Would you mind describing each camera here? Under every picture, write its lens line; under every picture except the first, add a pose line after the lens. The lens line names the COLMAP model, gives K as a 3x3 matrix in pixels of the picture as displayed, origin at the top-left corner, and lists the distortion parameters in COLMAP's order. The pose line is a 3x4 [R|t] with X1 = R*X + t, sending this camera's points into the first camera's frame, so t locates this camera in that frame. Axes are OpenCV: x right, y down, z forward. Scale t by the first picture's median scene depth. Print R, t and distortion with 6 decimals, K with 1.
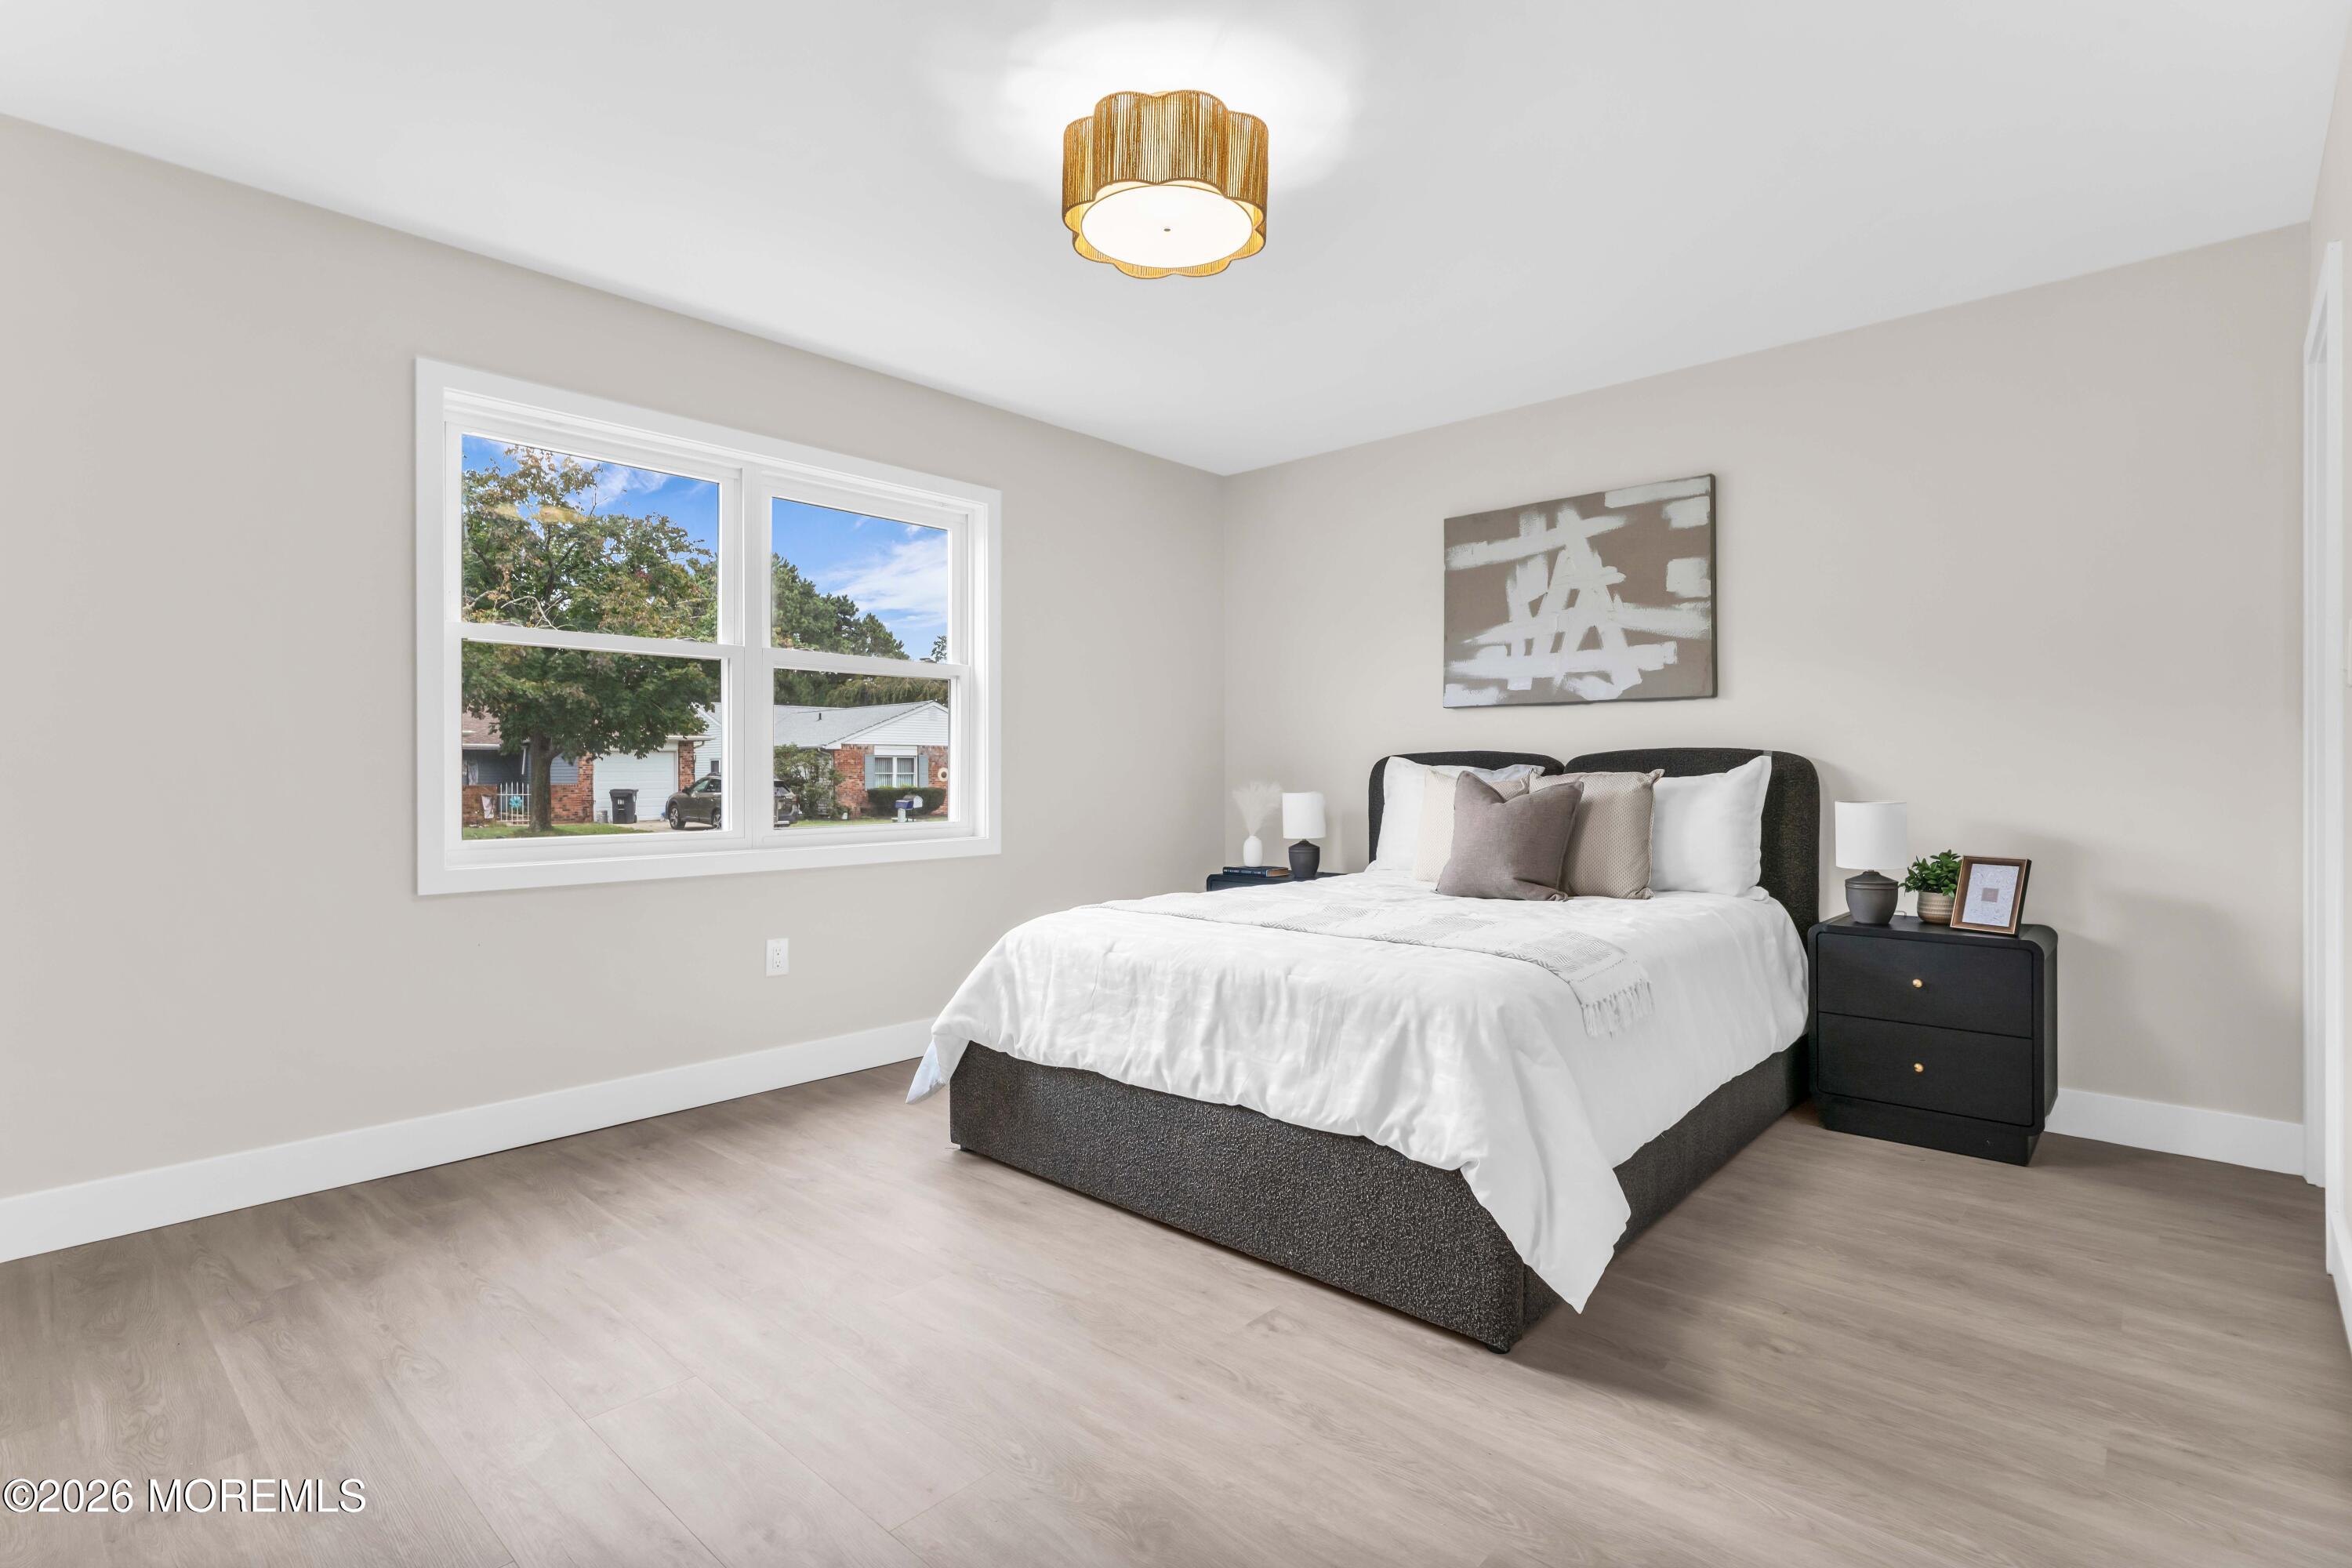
lens RADIAL K [[1120.0, 0, 1171.1], [0, 1120.0, 784.3], [0, 0, 1]] dist [-0.001346, -0.000331]
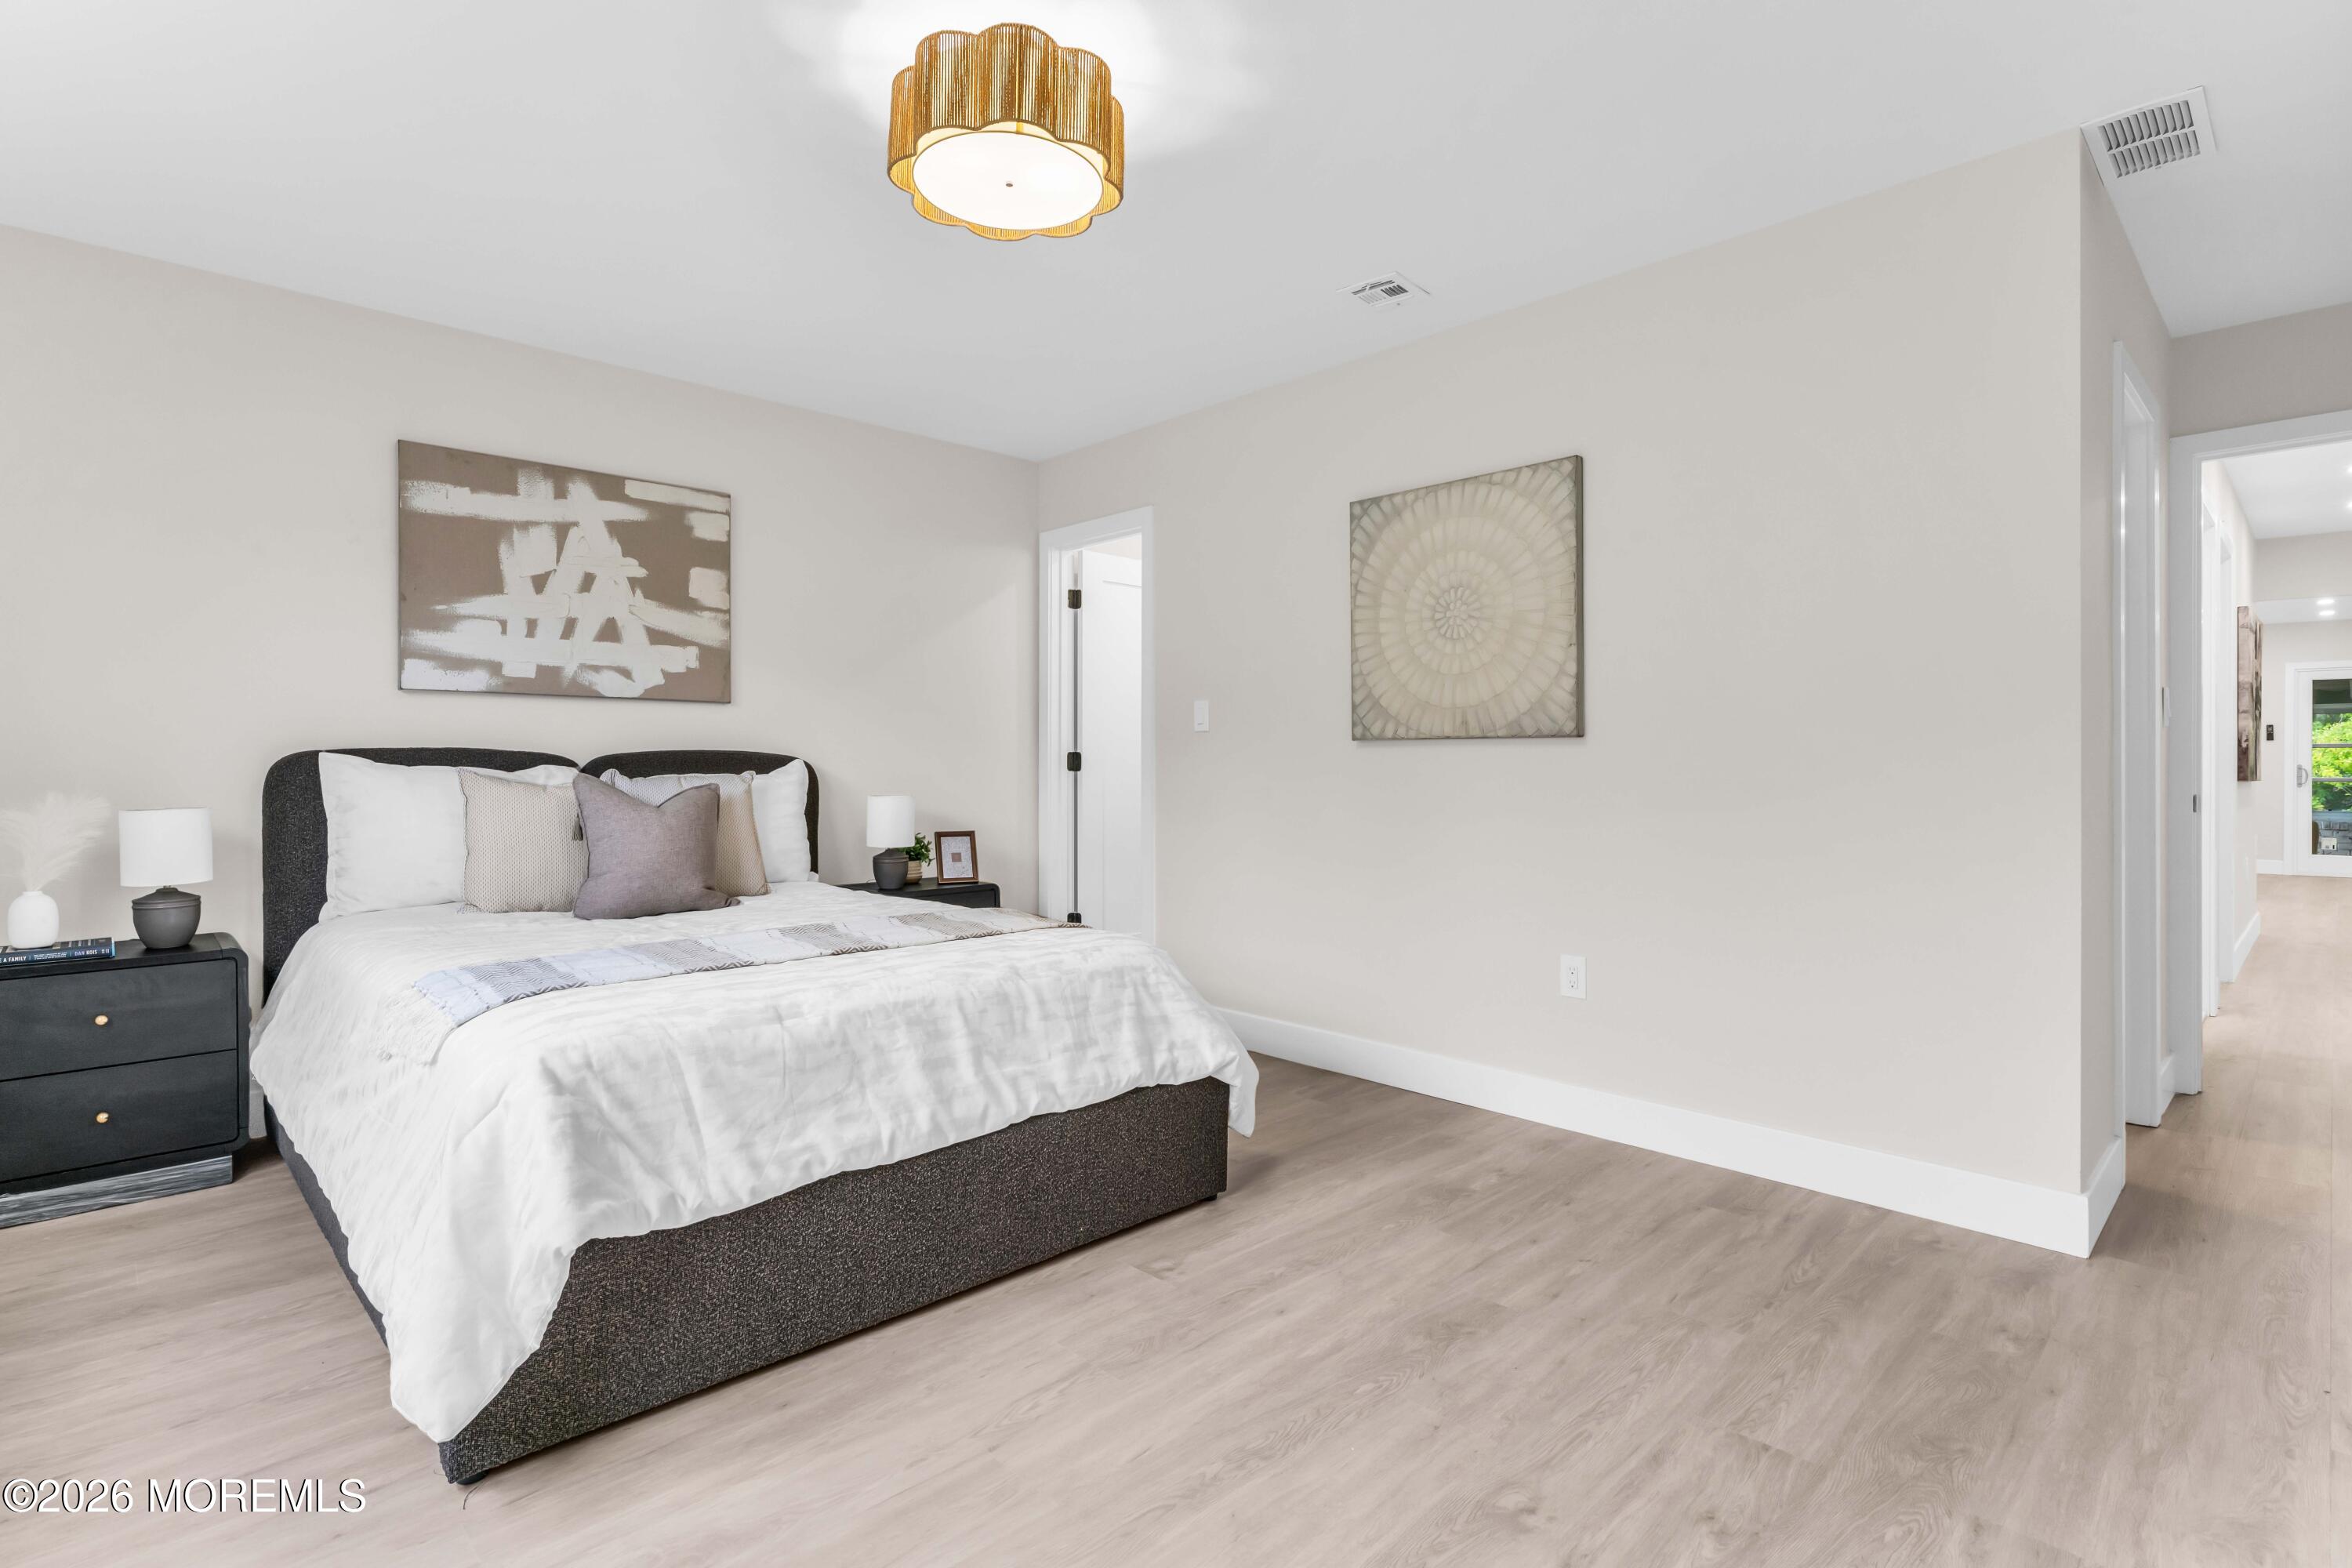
lens RADIAL K [[1188.0, 0, 1121.6], [0, 1188.0, 775.9], [0, 0, 1]] dist [-0.000539, -0.000131]
pose [[0.051154, -0.005890, 0.998673, -0.600125], [0.012183, 0.999912, 0.005273, -0.009309], [-0.998616, 0.011897, 0.051221, 0.534354]]
